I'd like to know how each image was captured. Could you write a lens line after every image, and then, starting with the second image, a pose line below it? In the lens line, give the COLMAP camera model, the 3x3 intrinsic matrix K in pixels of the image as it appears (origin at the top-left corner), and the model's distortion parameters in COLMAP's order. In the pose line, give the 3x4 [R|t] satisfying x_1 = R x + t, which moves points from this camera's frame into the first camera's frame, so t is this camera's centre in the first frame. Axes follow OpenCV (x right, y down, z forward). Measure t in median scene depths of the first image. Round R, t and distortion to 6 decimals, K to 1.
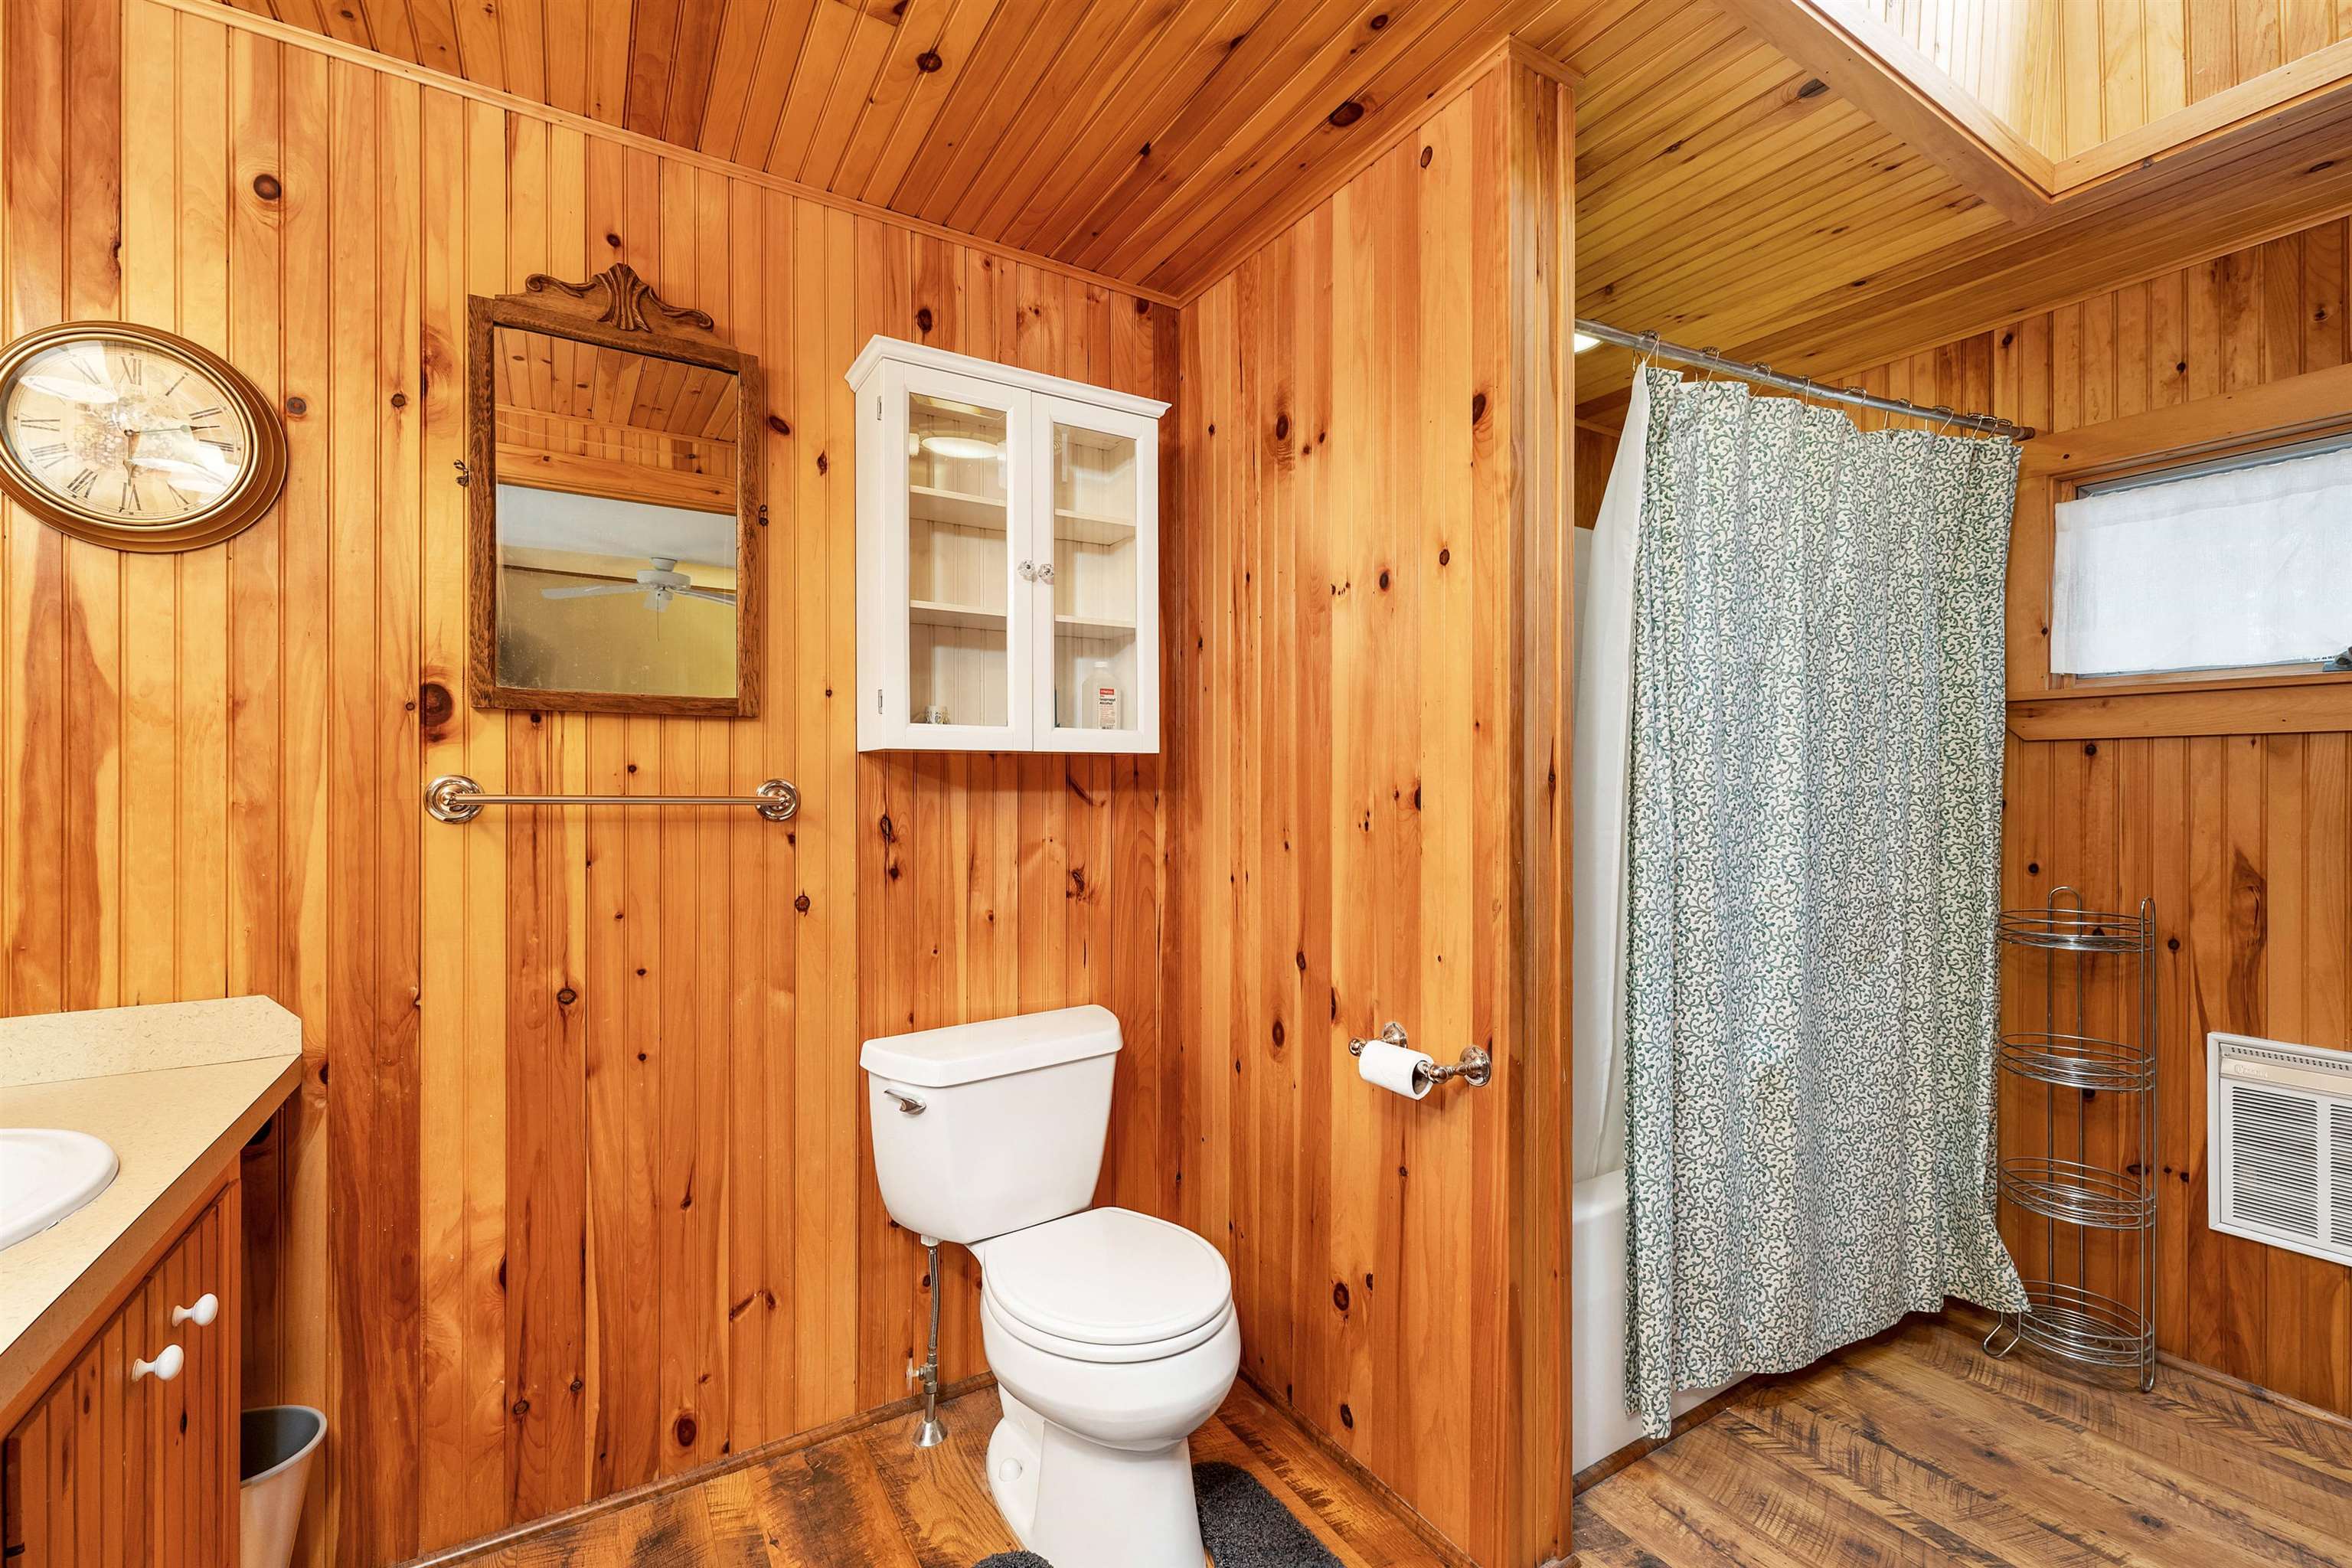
lens RADIAL K [[968.6, 0, 1185.2], [0, 968.6, 783.3], [0, 0, 1]] dist [-0.003840, -0.000241]
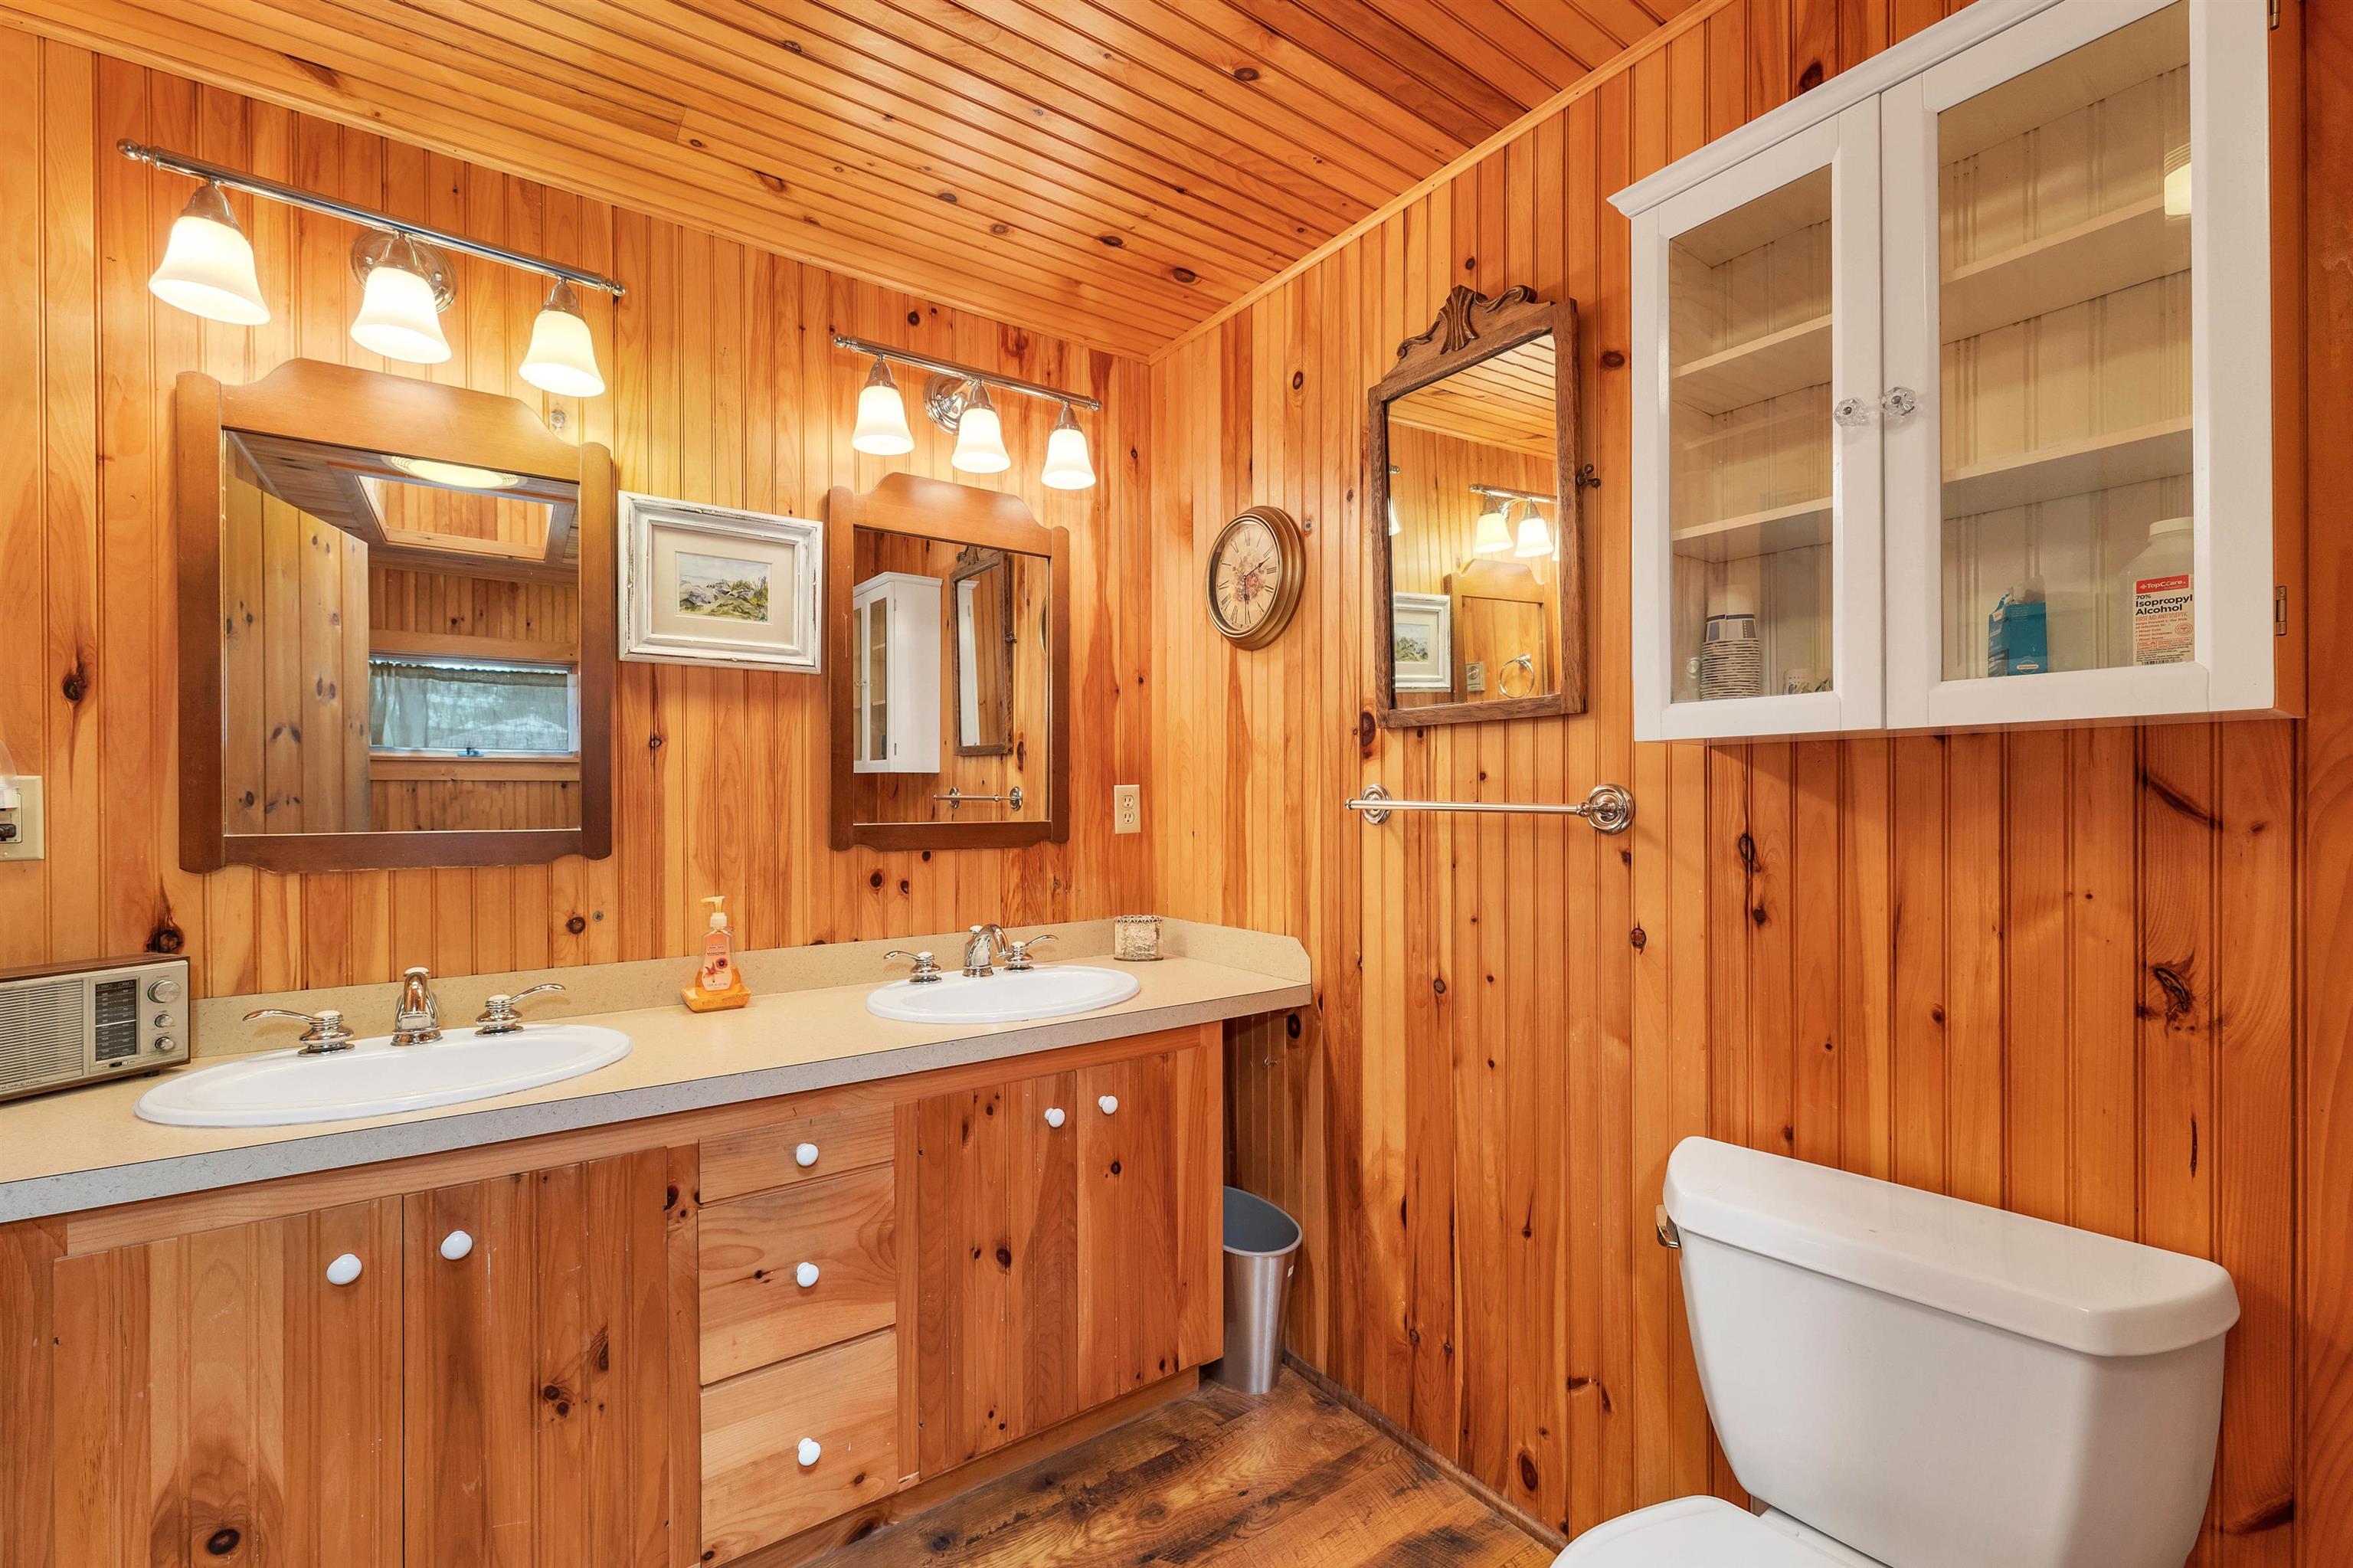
lens RADIAL K [[981.8, 0, 1168.2], [0, 981.8, 795.4], [0, 0, 1]] dist [-0.002102, 0.000226]
pose [[0.056759, 0.000464, -0.998388, 0.438352], [0.011086, 0.999938, 0.001095, 0.000367], [0.998326, -0.011130, 0.056750, 0.620066]]
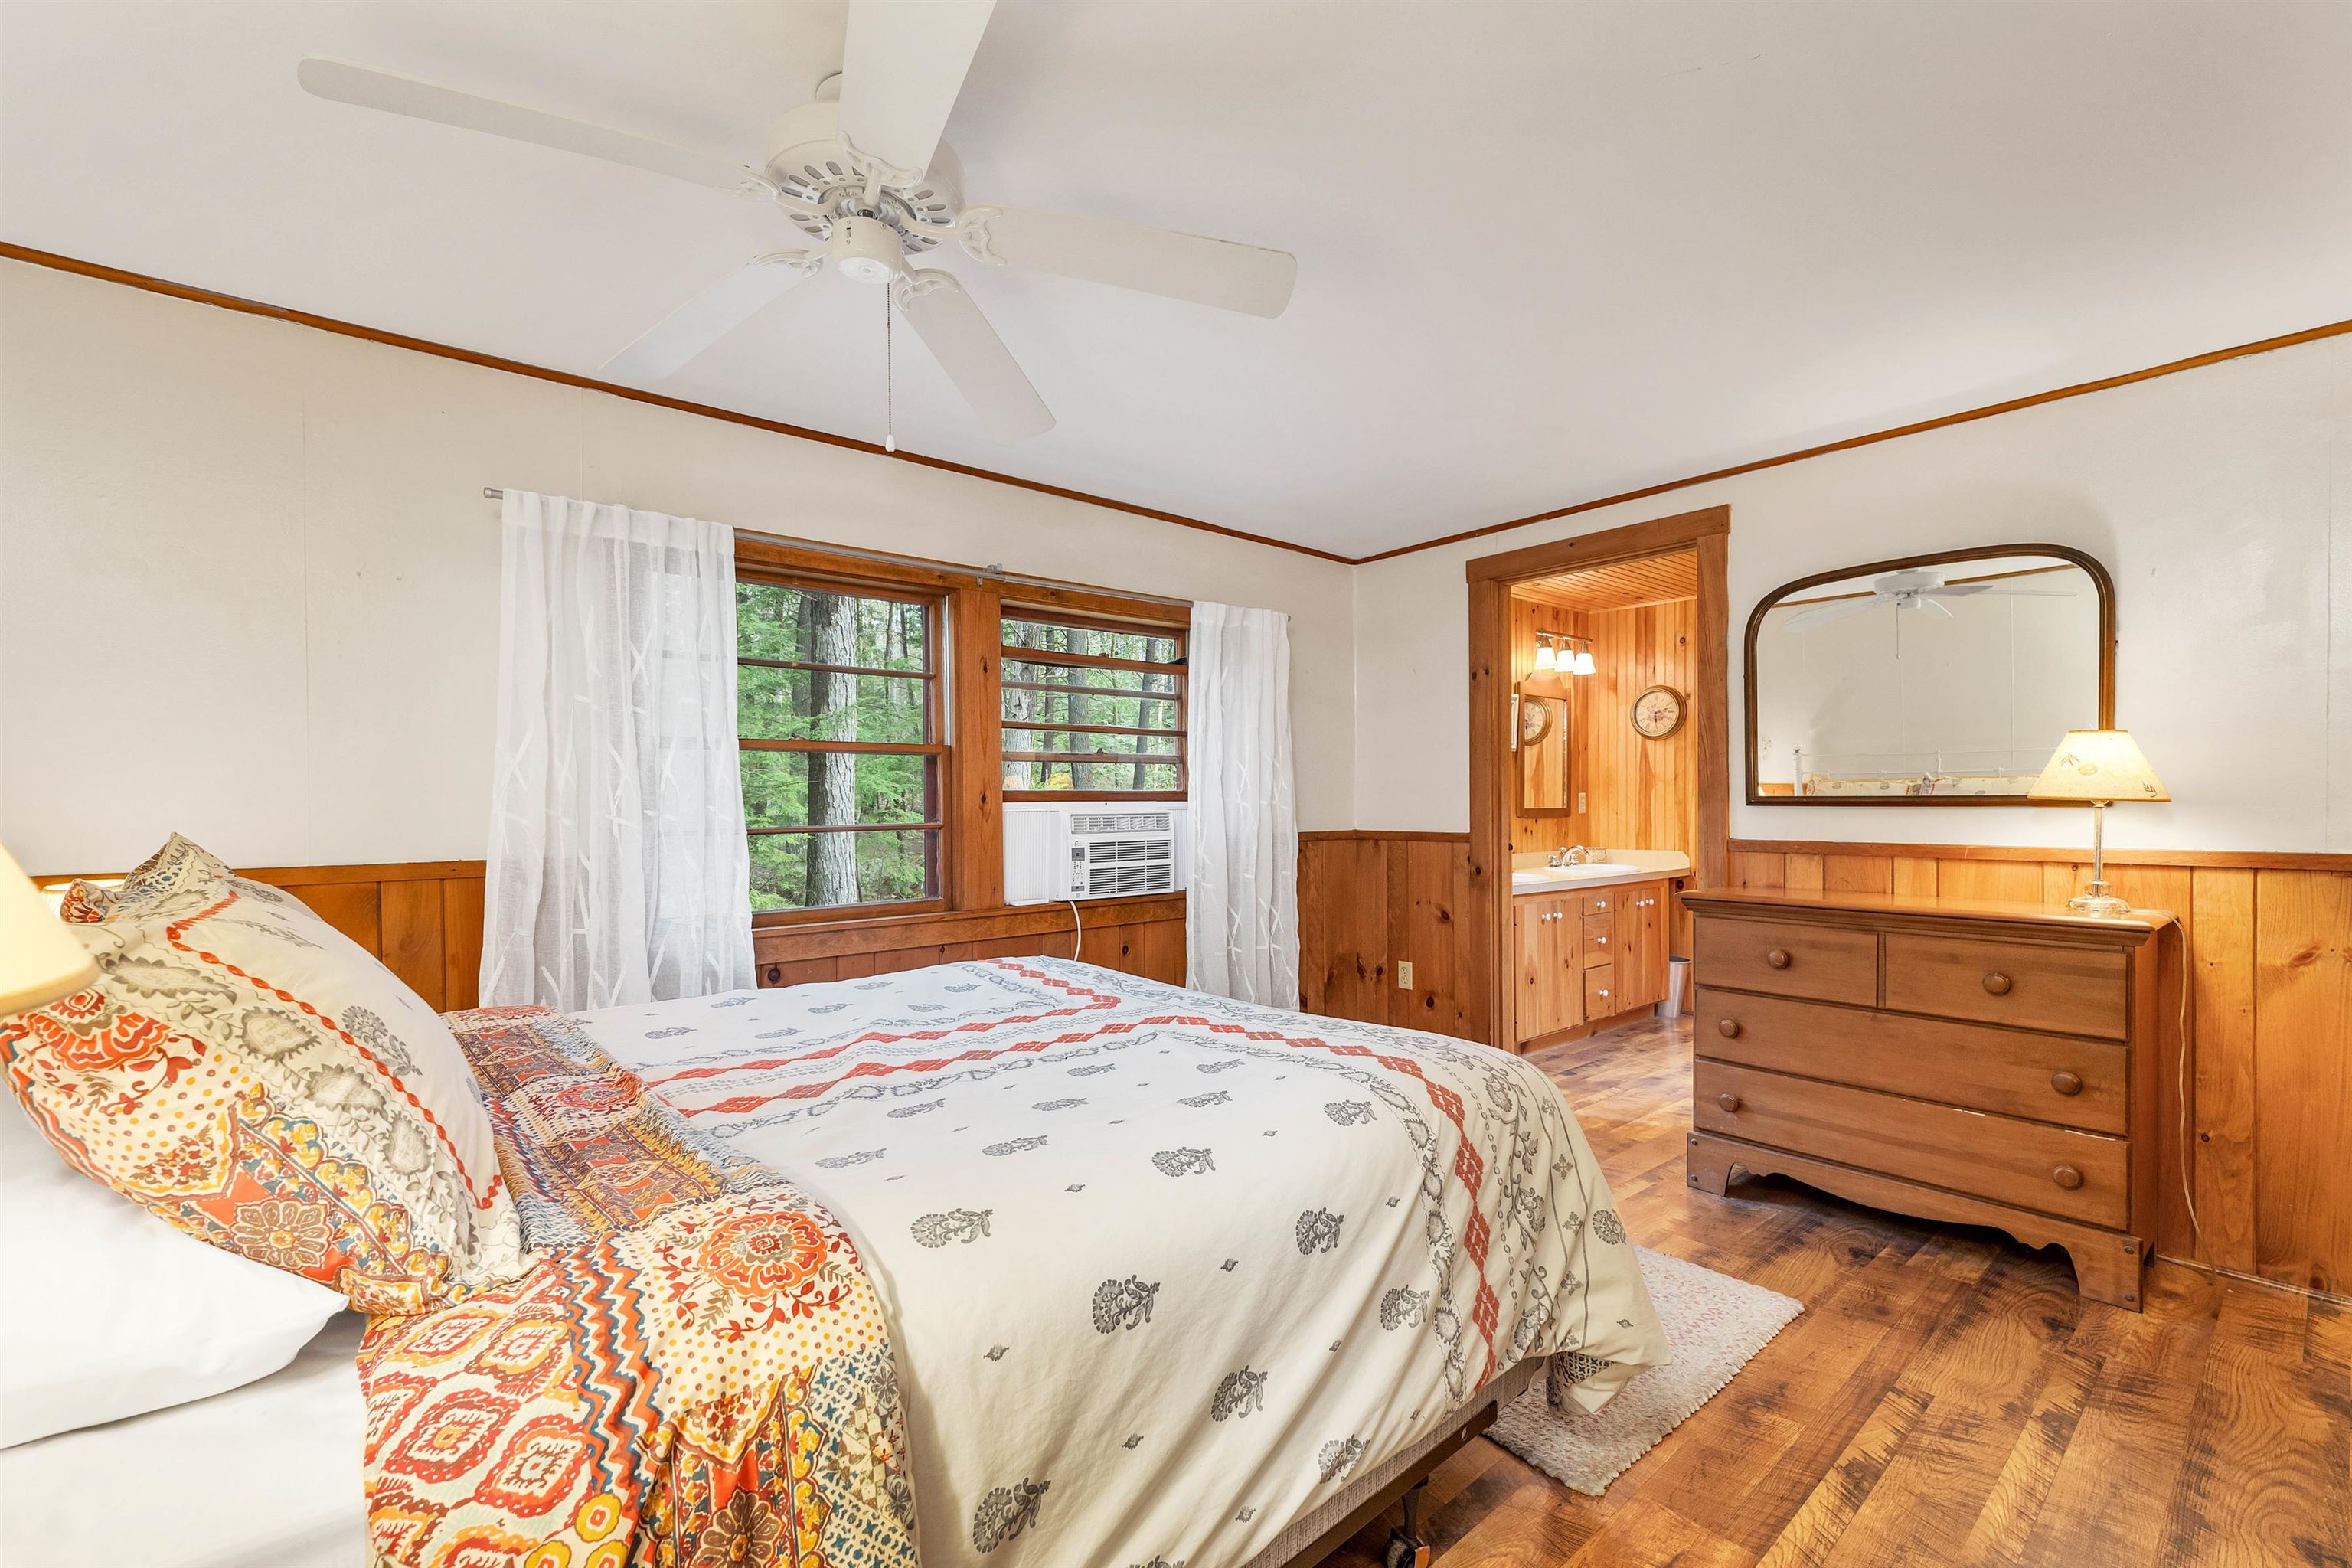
lens RADIAL K [[981.3, 0, 1167.7], [0, 981.3, 795.4], [0, 0, 1]] dist [-0.002102, 0.000226]
pose [[0.136097, -0.000573, -0.990695, 2.279296], [0.008648, 0.999962, 0.000609, -0.020170], [0.990658, -0.008651, 0.136096, -1.351088]]
